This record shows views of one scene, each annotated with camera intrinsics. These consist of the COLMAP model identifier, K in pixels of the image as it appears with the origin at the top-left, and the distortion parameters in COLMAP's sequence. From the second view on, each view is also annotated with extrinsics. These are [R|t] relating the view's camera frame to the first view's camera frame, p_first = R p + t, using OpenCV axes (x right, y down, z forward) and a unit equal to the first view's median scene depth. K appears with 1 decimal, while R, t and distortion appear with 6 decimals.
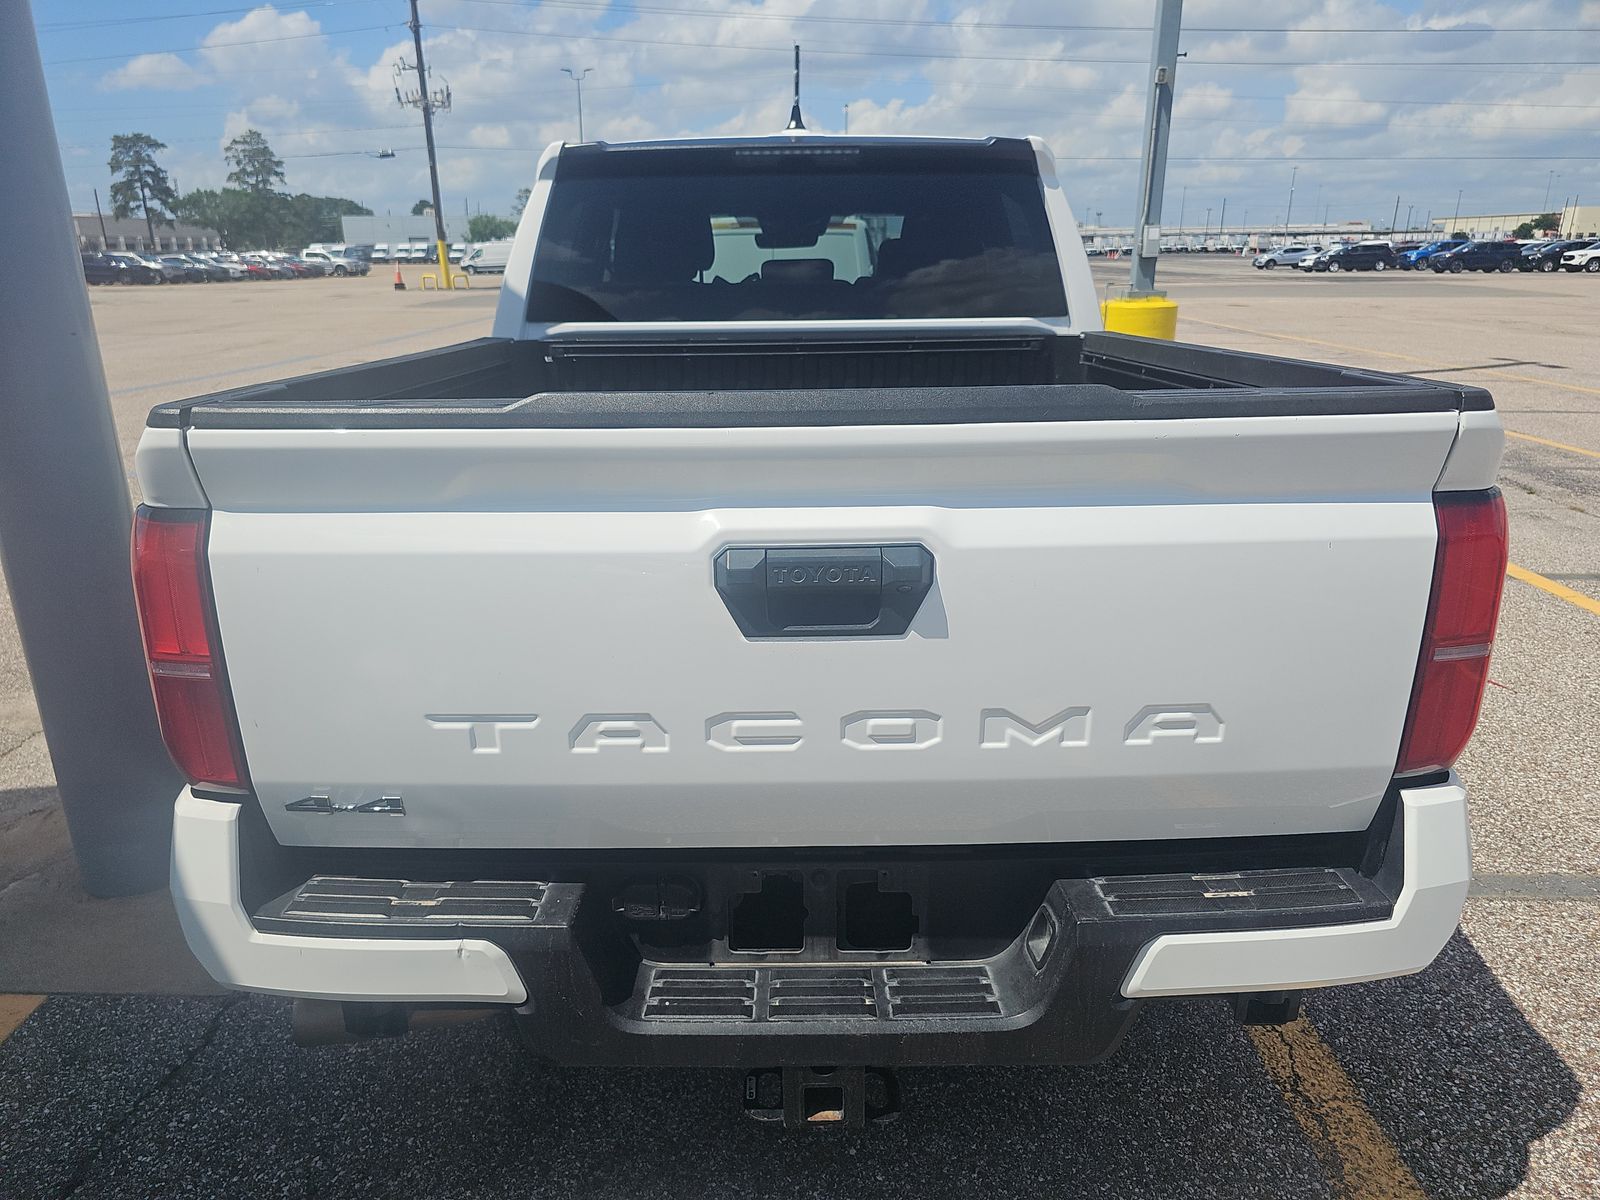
lens RADIAL K [[1079.8, 0, 794.6], [0, 1079.8, 604.0], [0, 0, 1]] dist [0.026349, -0.027797]
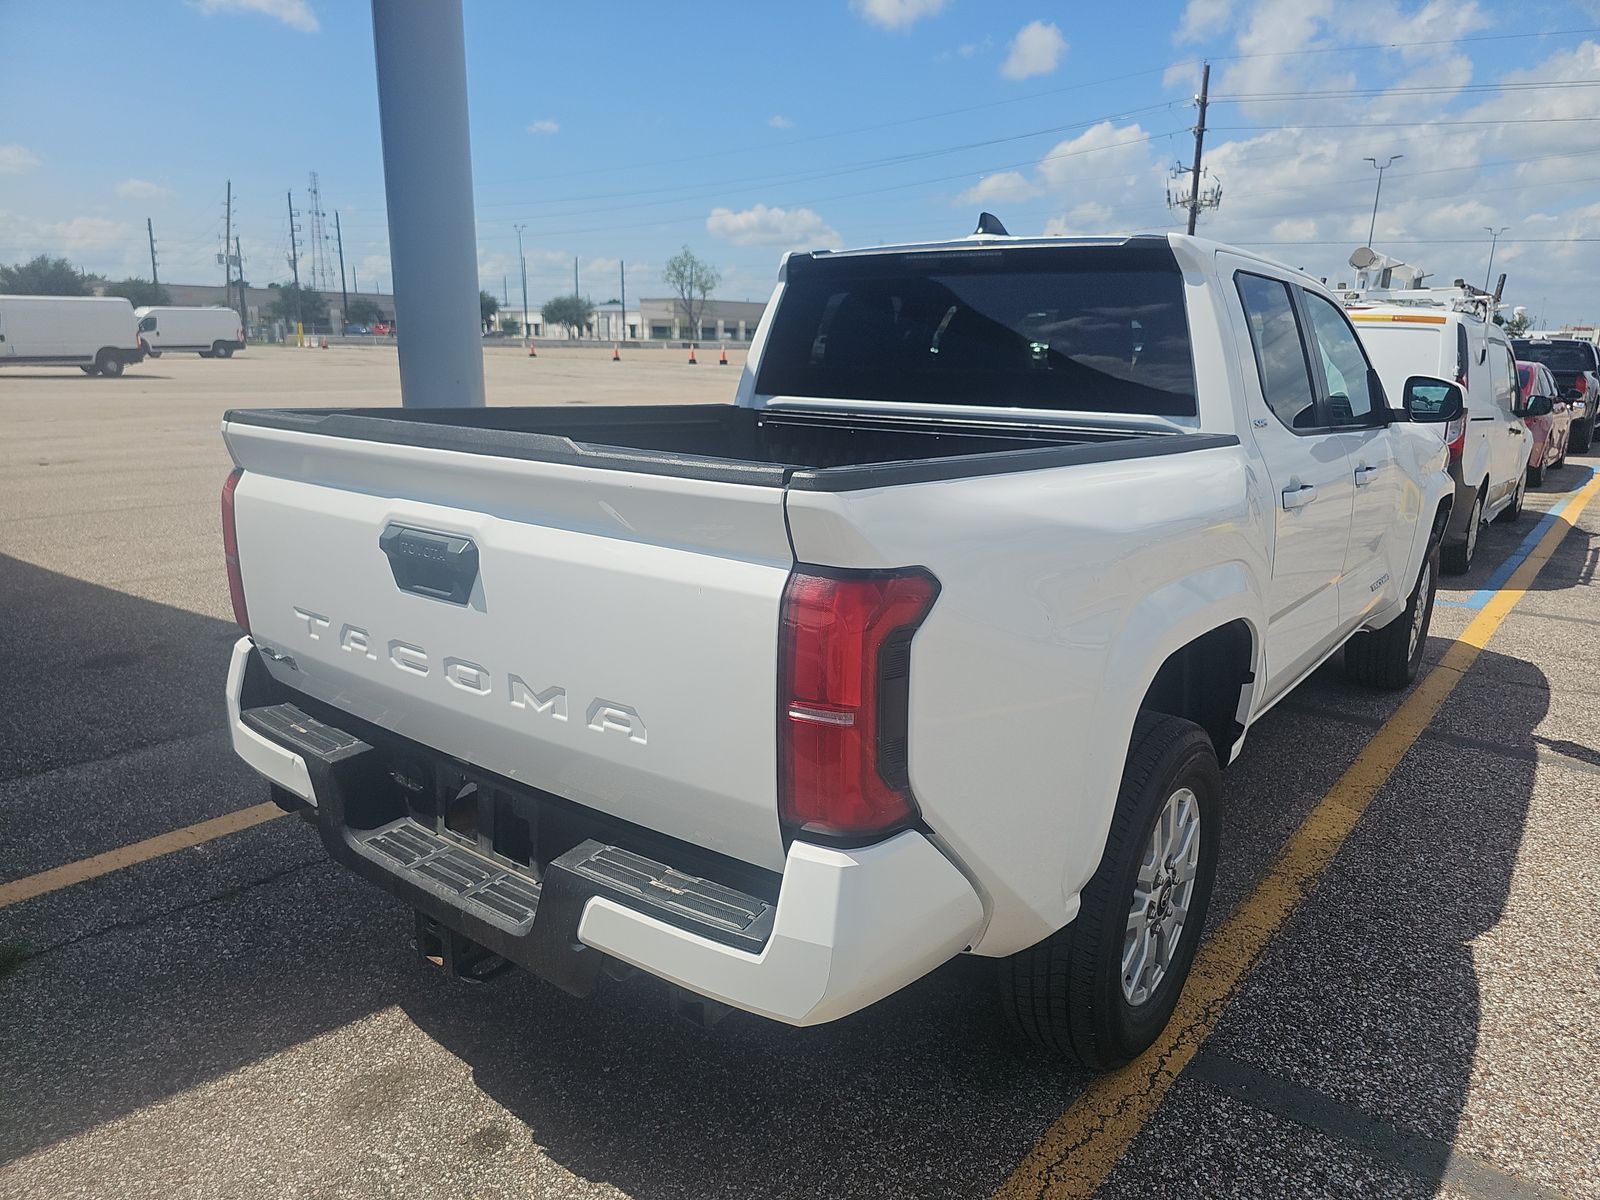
lens RADIAL K [[1079.8, 0, 793.1], [0, 1079.8, 607.0], [0, 0, 1]] dist [0.026349, -0.027797]
pose [[0.787087, 0.169487, -0.593100, 1.102765], [-0.214188, 0.976779, -0.005113, -0.045329], [0.578461, 0.131059, 0.805113, 0.109894]]
